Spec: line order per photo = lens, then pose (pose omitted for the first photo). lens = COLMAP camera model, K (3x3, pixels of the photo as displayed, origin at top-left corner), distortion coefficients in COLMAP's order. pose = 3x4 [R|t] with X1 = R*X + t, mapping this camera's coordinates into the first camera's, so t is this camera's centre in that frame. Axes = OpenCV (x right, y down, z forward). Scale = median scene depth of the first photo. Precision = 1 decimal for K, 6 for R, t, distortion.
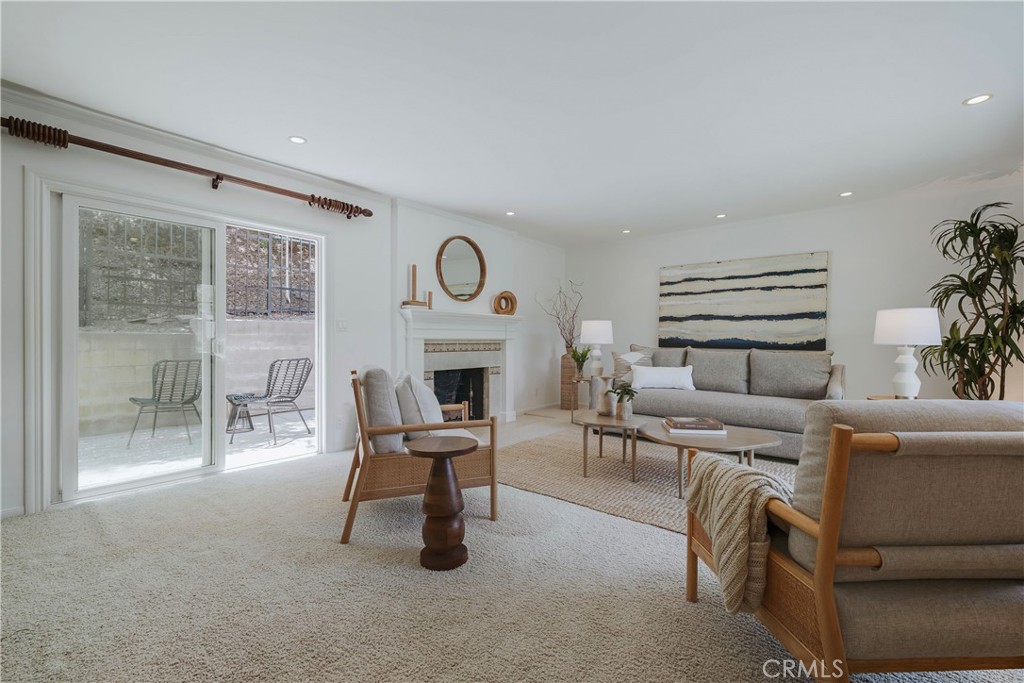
lens RADIAL K [[436.8, 0, 513.1], [0, 436.8, 337.1], [0, 0, 1]] dist [0.000536, 0.000634]
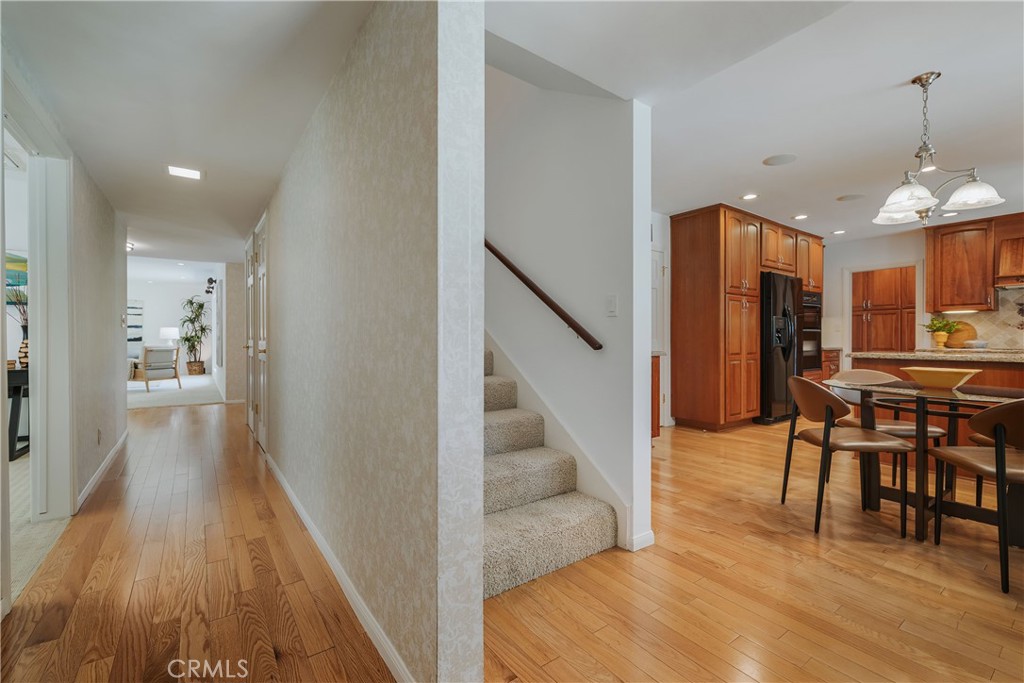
lens RADIAL K [[436.8, 0, 513.1], [0, 436.8, 337.1], [0, 0, 1]] dist [0.000536, 0.000634]
pose [[0.236453, 0.000548, 0.971643, -1.119452], [-0.002602, 0.999997, 0.000069, 0.000142], [-0.971640, -0.002544, 0.236453, -1.527401]]
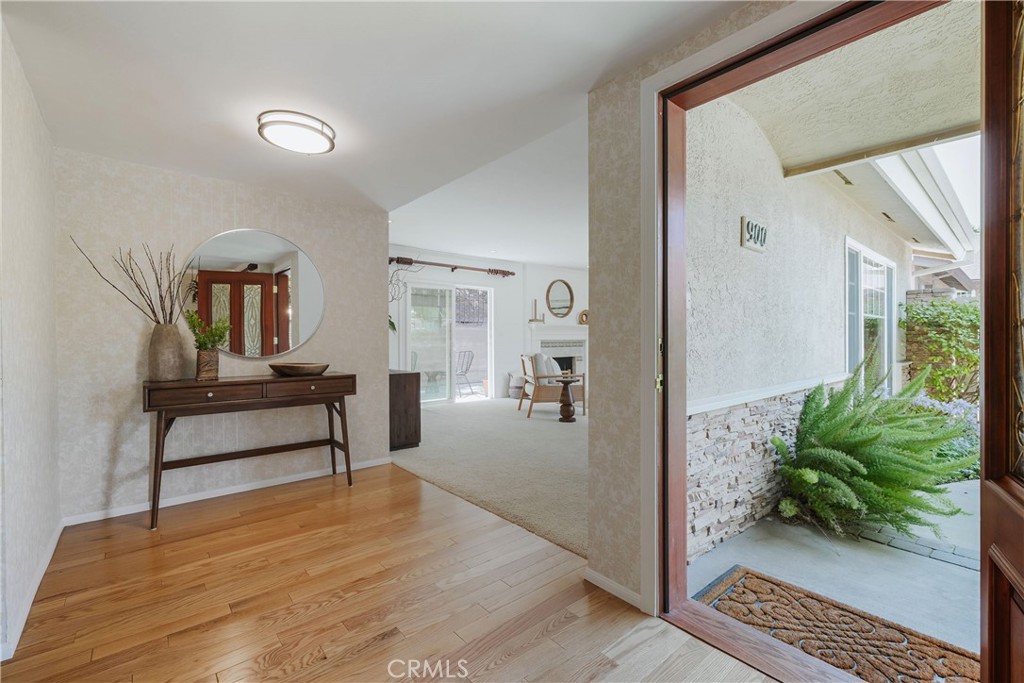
lens RADIAL K [[436.8, 0, 513.1], [0, 436.8, 337.1], [0, 0, 1]] dist [0.000536, 0.000634]
pose [[0.986204, -0.004965, -0.165461, -0.017065], [0.005539, 0.999980, 0.003005, -0.013477], [0.165443, -0.003880, 0.986212, -0.799134]]
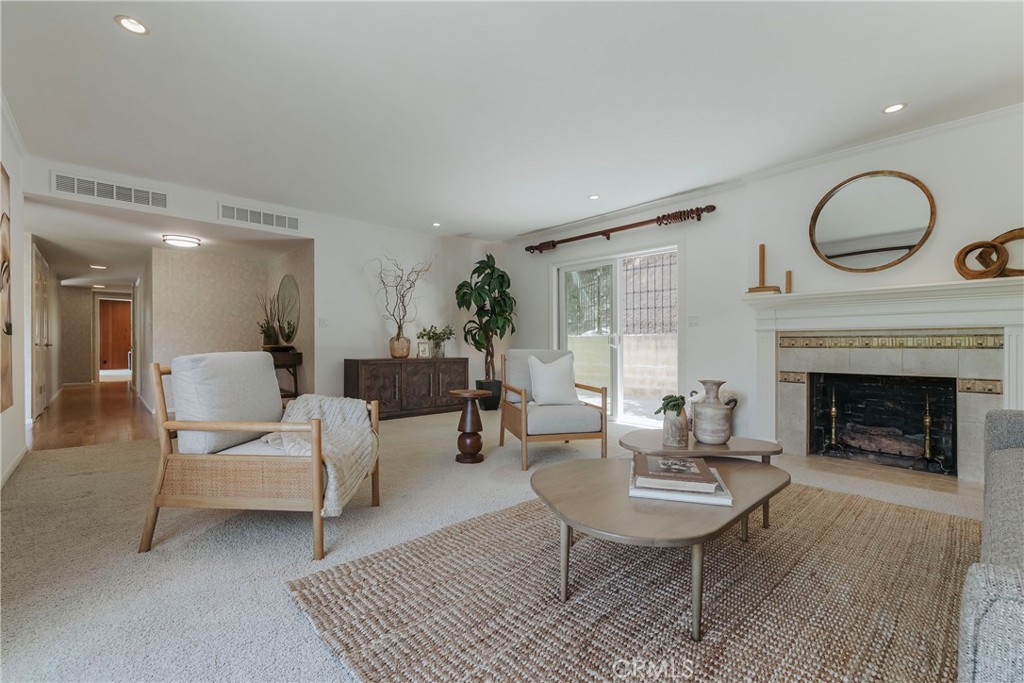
lens RADIAL K [[435.8, 0, 511.4], [0, 435.8, 339.4], [0, 0, 1]] dist [0.002074, 0.000191]
pose [[-0.114235, -0.014601, -0.993346, 0.661746], [0.002944, 0.999883, -0.015035, 0.031324], [0.993449, -0.004642, -0.114179, 0.594885]]
